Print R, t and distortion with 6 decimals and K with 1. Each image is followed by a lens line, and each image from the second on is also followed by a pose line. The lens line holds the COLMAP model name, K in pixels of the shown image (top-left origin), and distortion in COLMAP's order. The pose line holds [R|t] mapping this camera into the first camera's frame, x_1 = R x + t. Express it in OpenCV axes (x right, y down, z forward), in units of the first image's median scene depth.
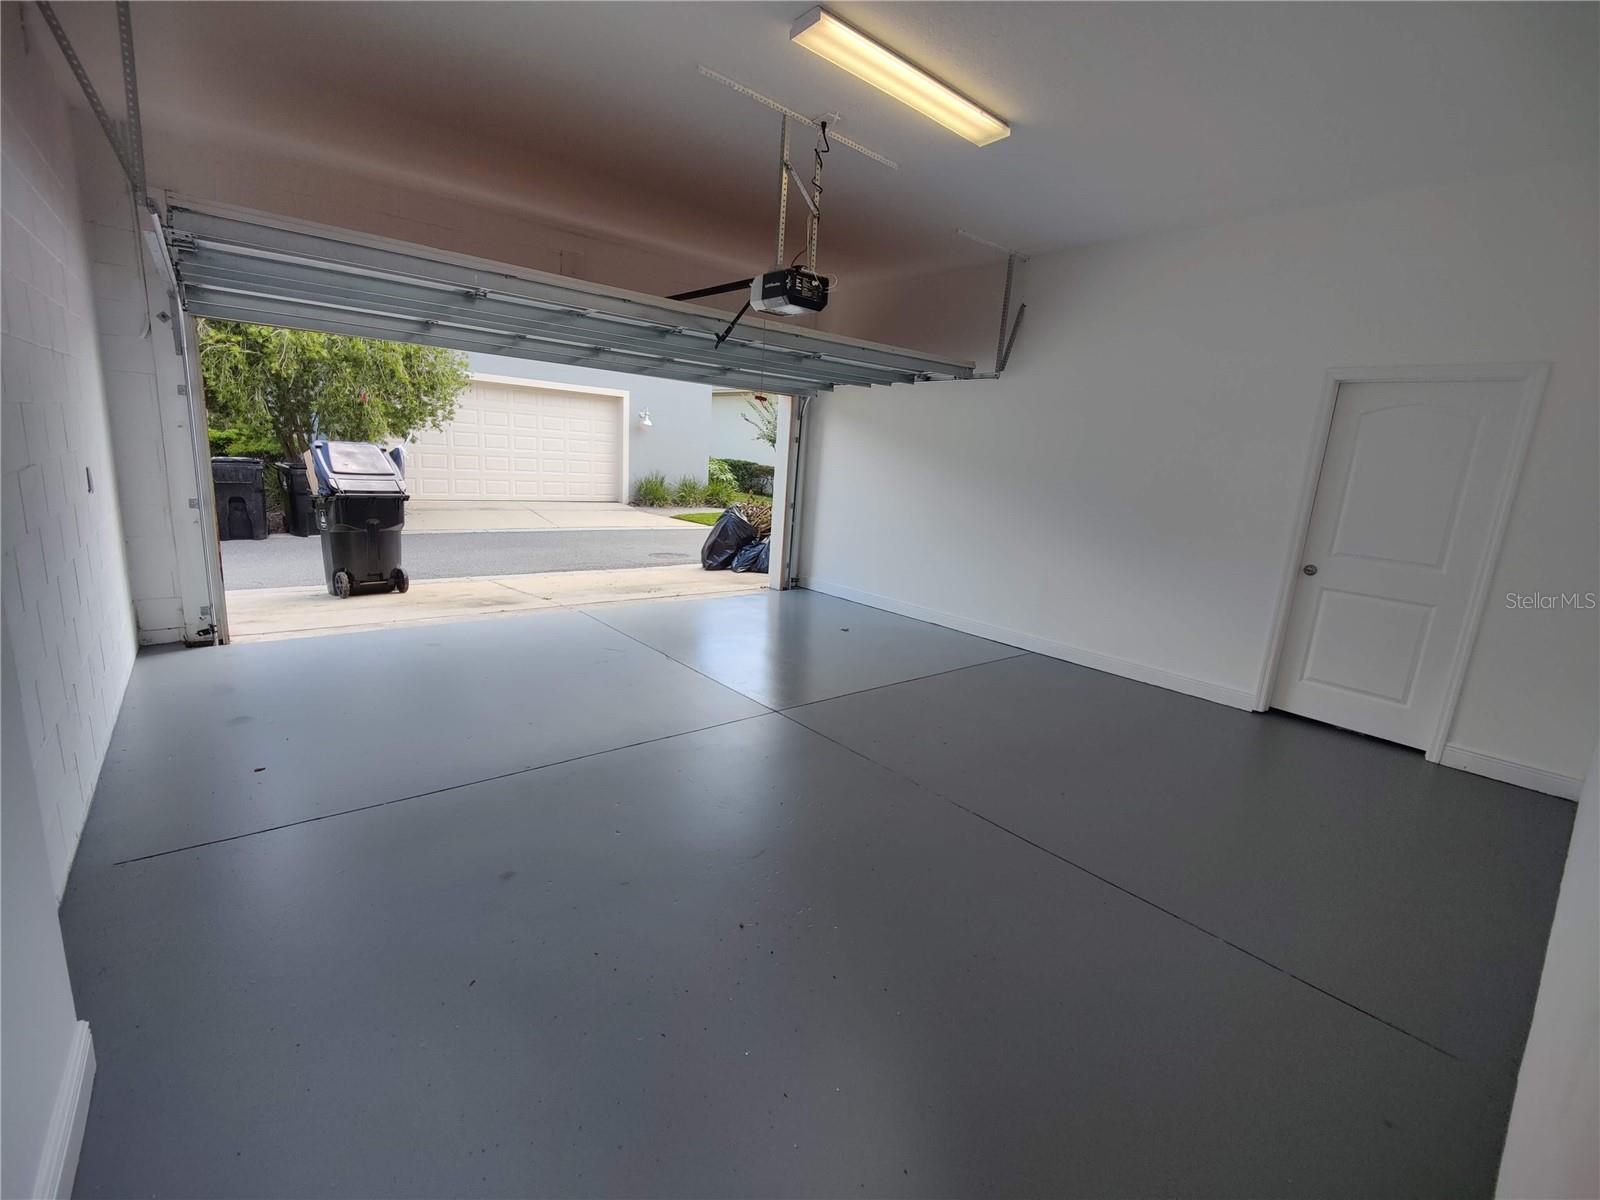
lens RADIAL K [[691.1, 0, 792.5], [0, 691.1, 596.2], [0, 0, 1]] dist [0.016923, -0.012561]
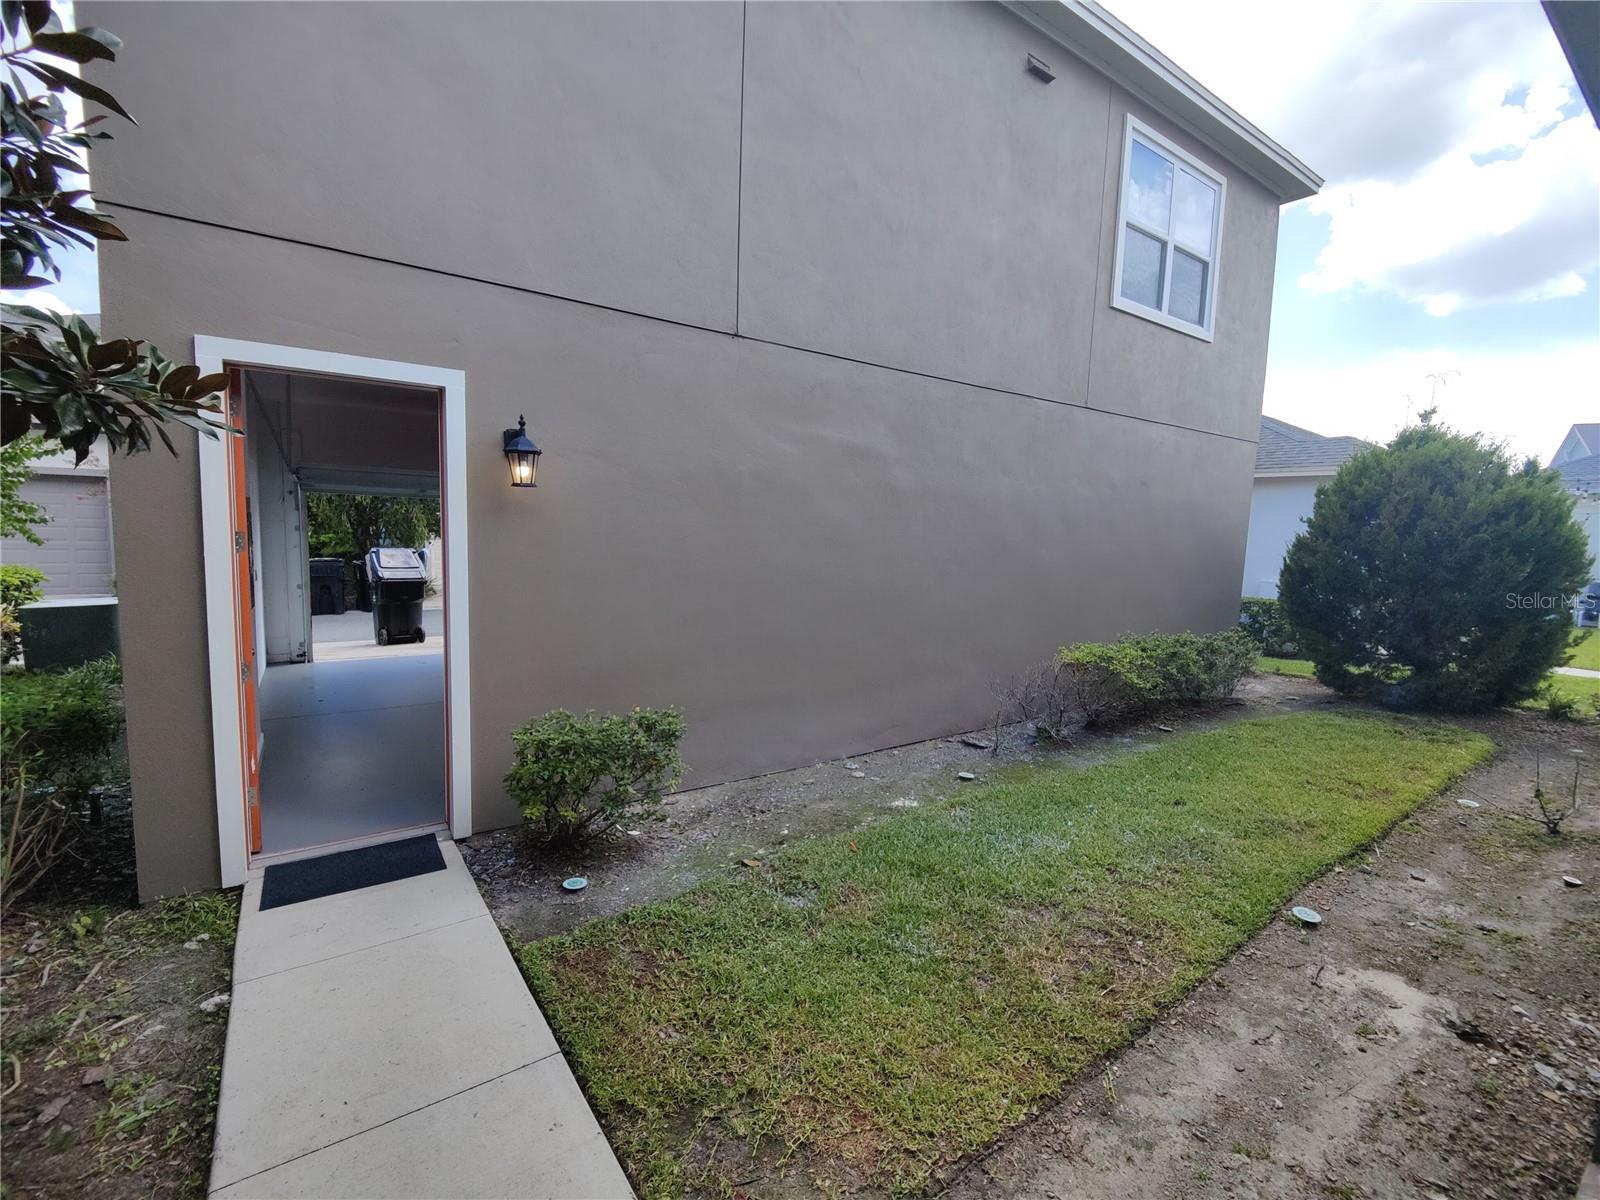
lens RADIAL K [[691.1, 0, 803.6], [0, 691.1, 599.6], [0, 0, 1]] dist [0.016923, -0.012561]
pose [[0.997002, -0.024391, -0.073431, 0.405332], [0.016270, 0.993885, -0.109215, 0.082456], [0.075646, 0.107693, 0.991302, -0.482444]]
